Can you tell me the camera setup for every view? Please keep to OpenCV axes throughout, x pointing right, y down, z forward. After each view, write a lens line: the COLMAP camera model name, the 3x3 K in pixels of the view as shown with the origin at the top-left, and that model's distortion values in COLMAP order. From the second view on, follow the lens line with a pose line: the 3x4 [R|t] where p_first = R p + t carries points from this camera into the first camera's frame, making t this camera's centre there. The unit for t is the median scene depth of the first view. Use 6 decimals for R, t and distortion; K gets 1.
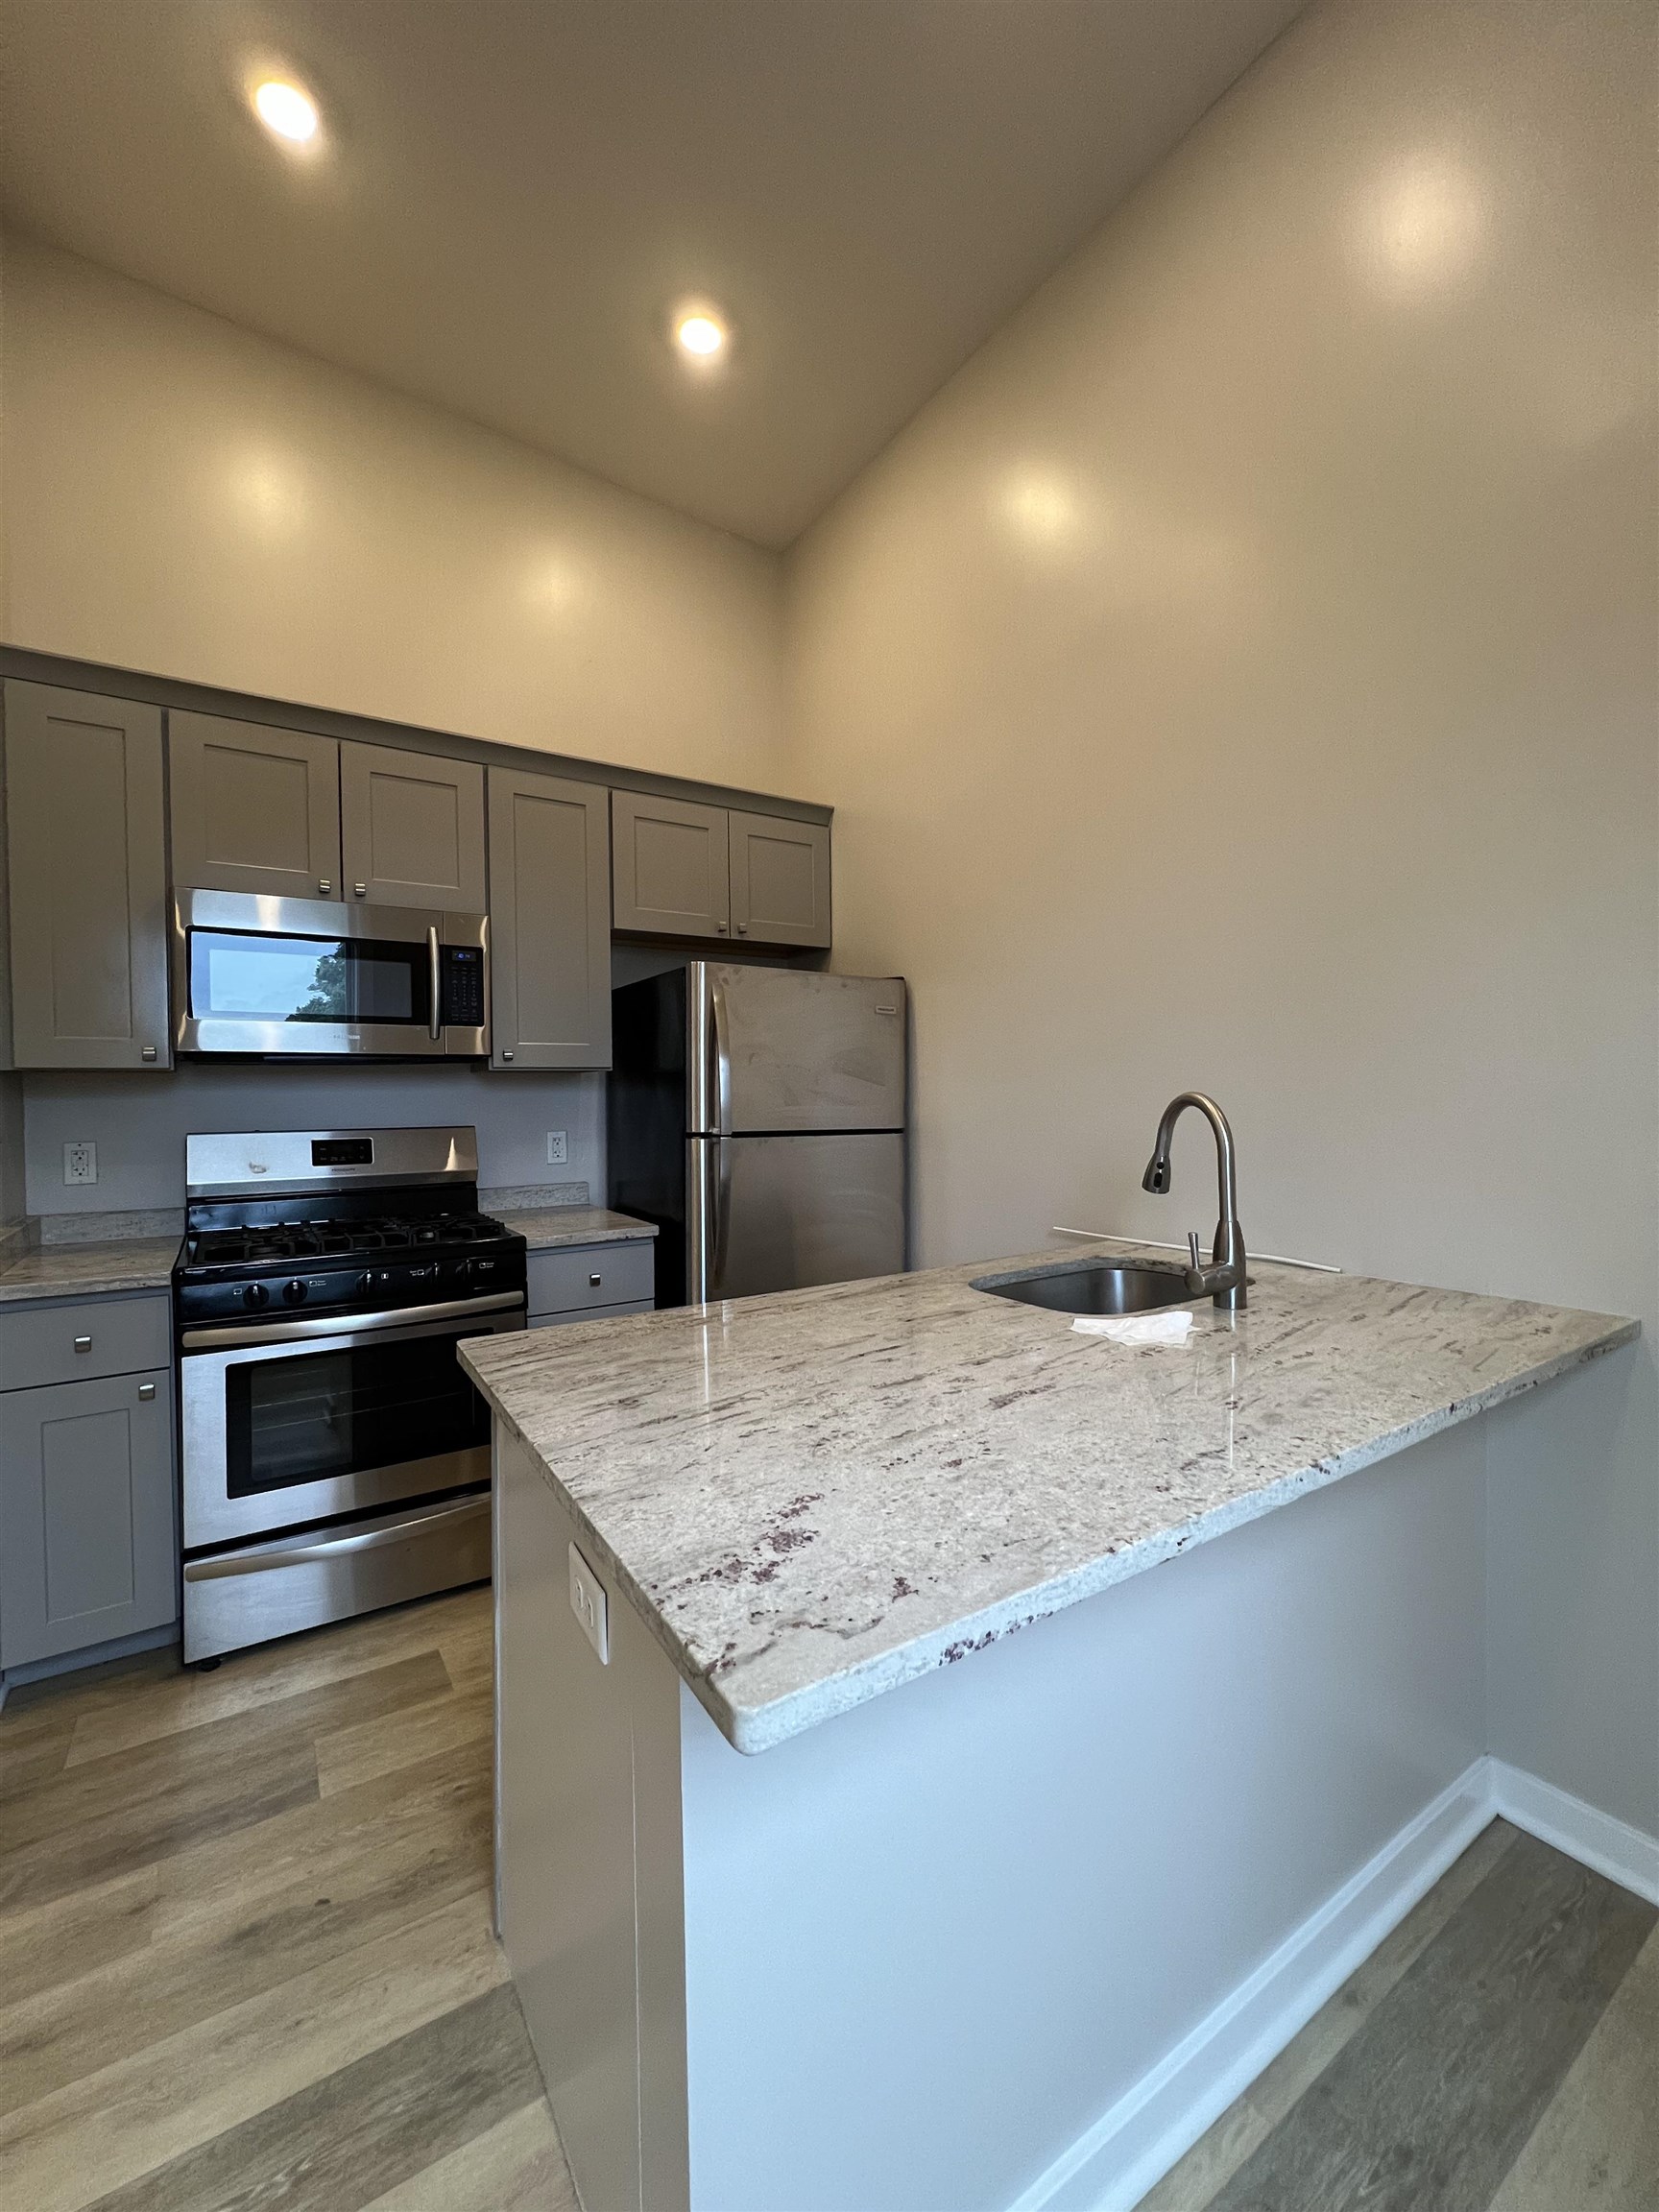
lens RADIAL K [[893.4, 0, 829.5], [0, 893.4, 1106.0], [0, 0, 1]] dist [0.000555, 0.000455]
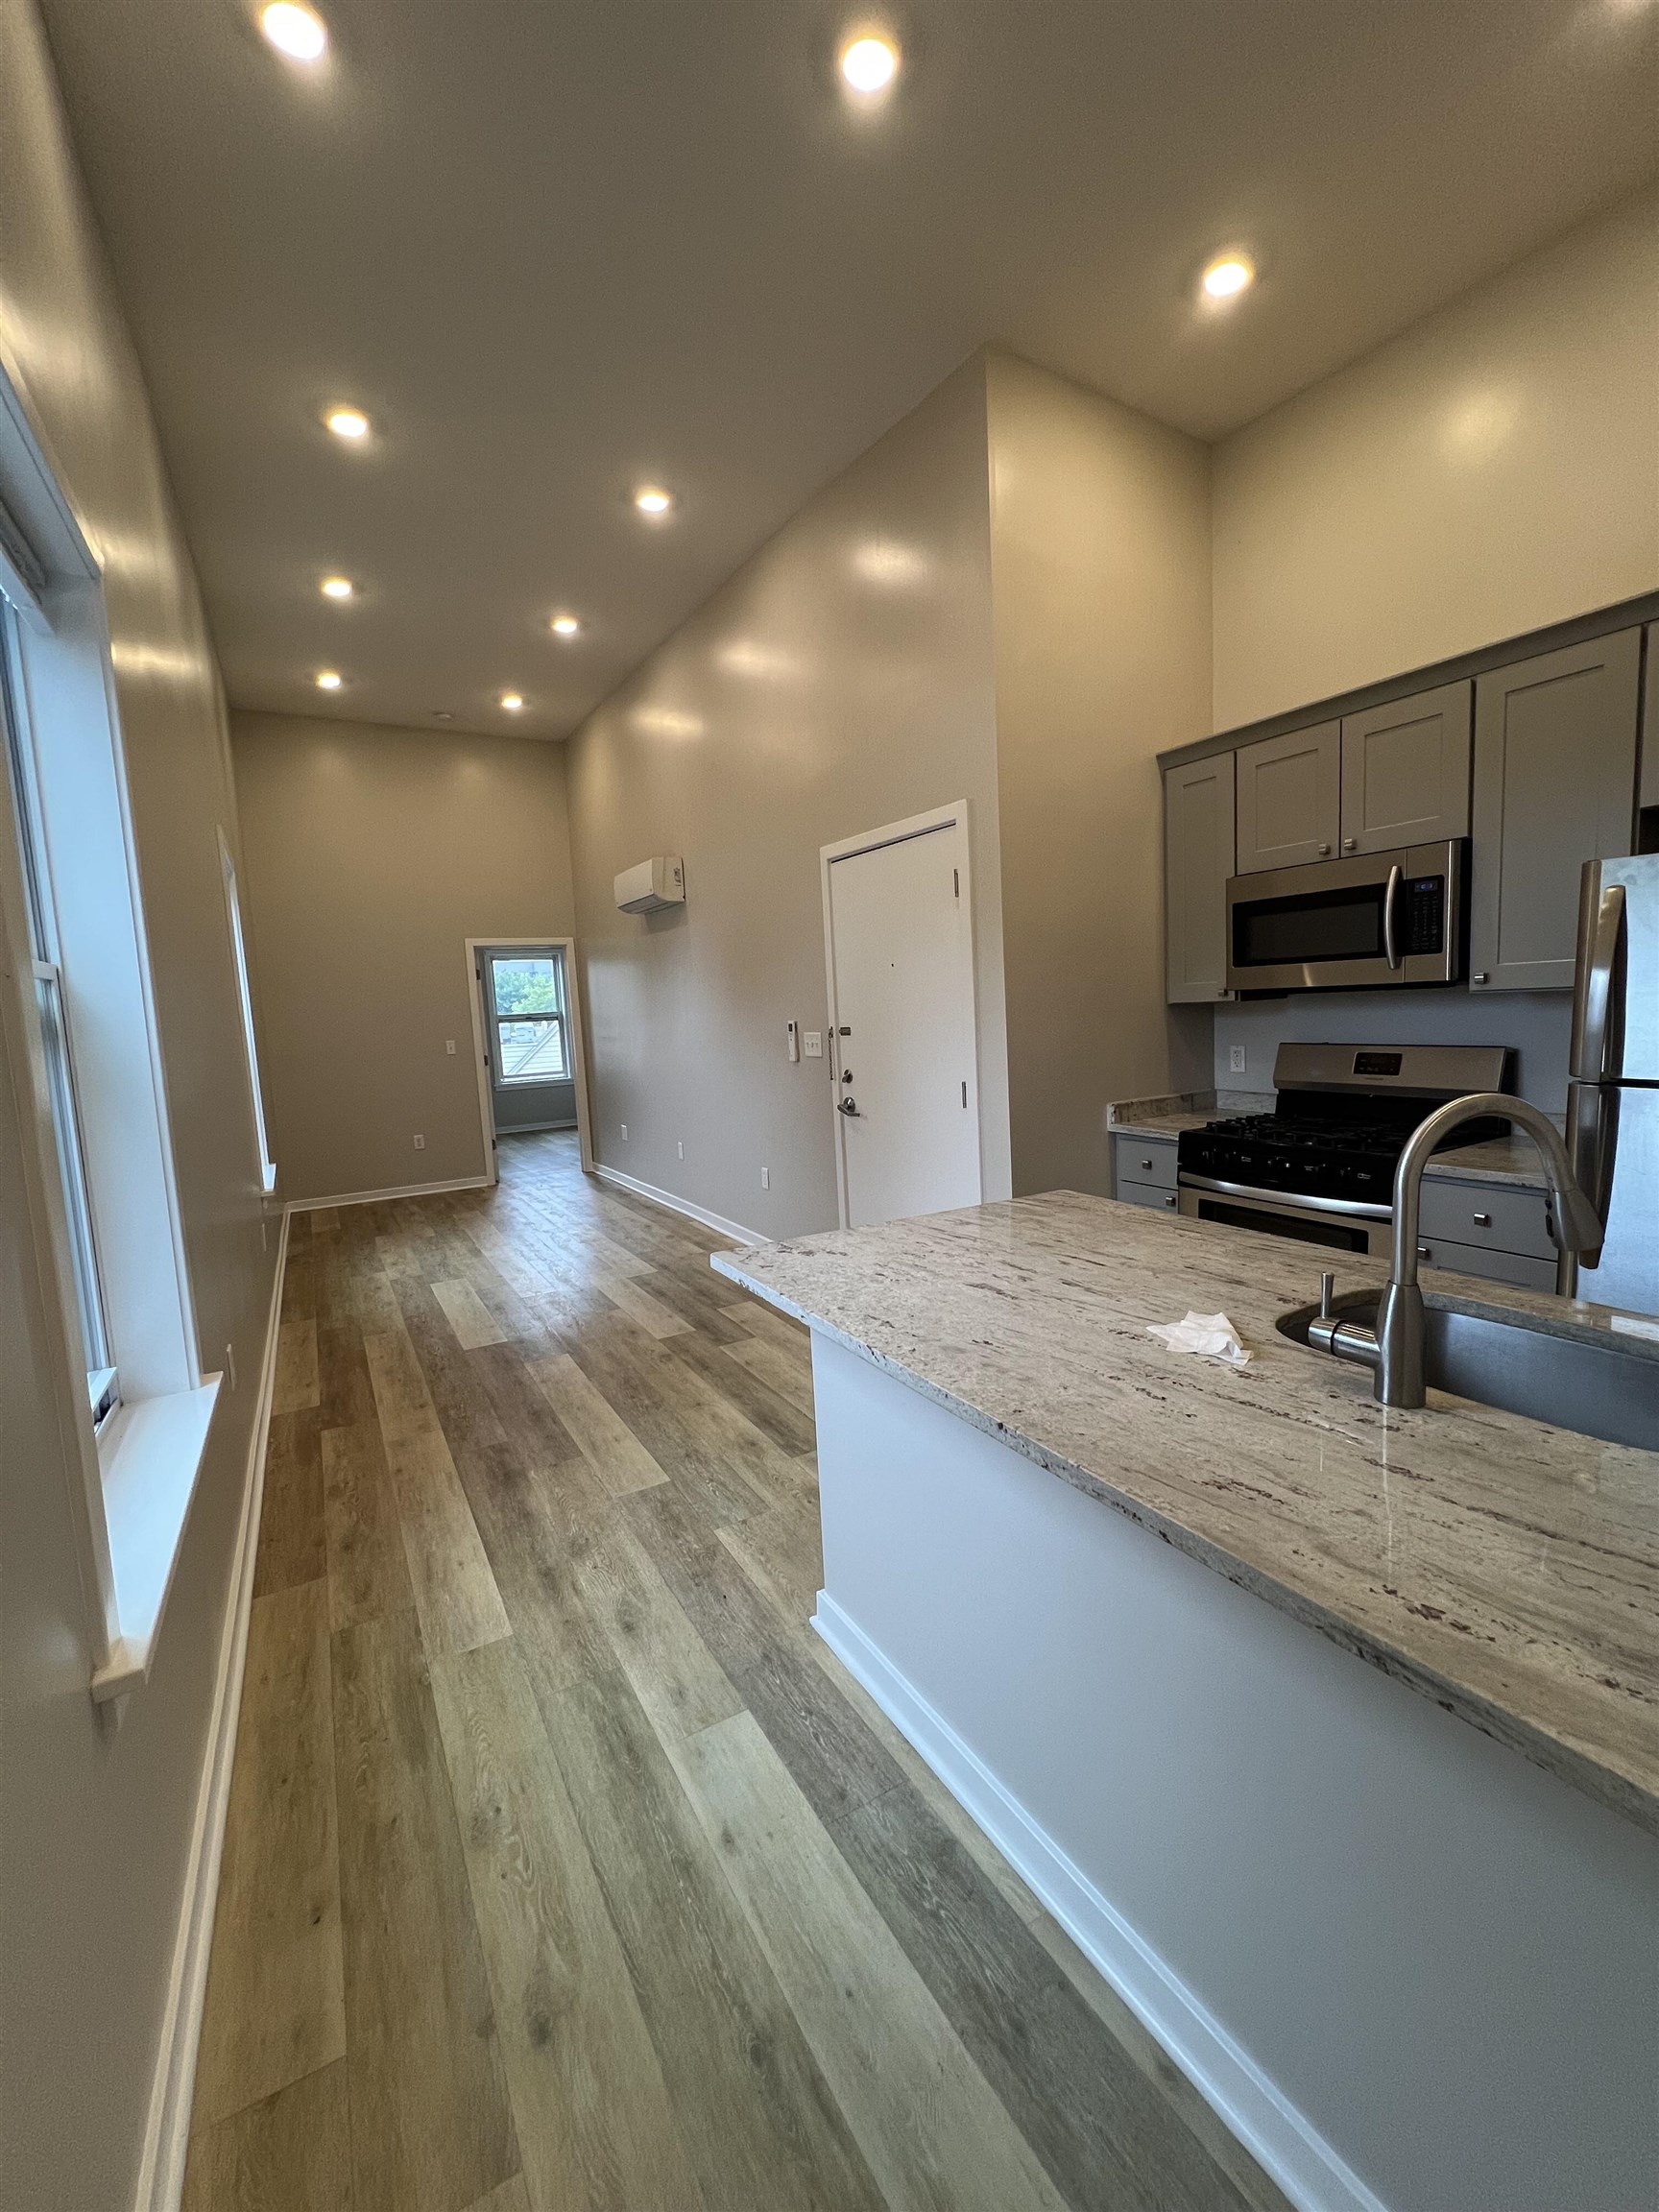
lens RADIAL K [[893.4, 0, 829.5], [0, 893.4, 1106.0], [0, 0, 1]] dist [0.000555, 0.000455]
pose [[-0.062129, 0.127192, -0.989930, 1.461168], [0.034692, 0.991522, 0.125220, -0.142146], [0.997465, -0.026563, -0.066015, 0.765504]]
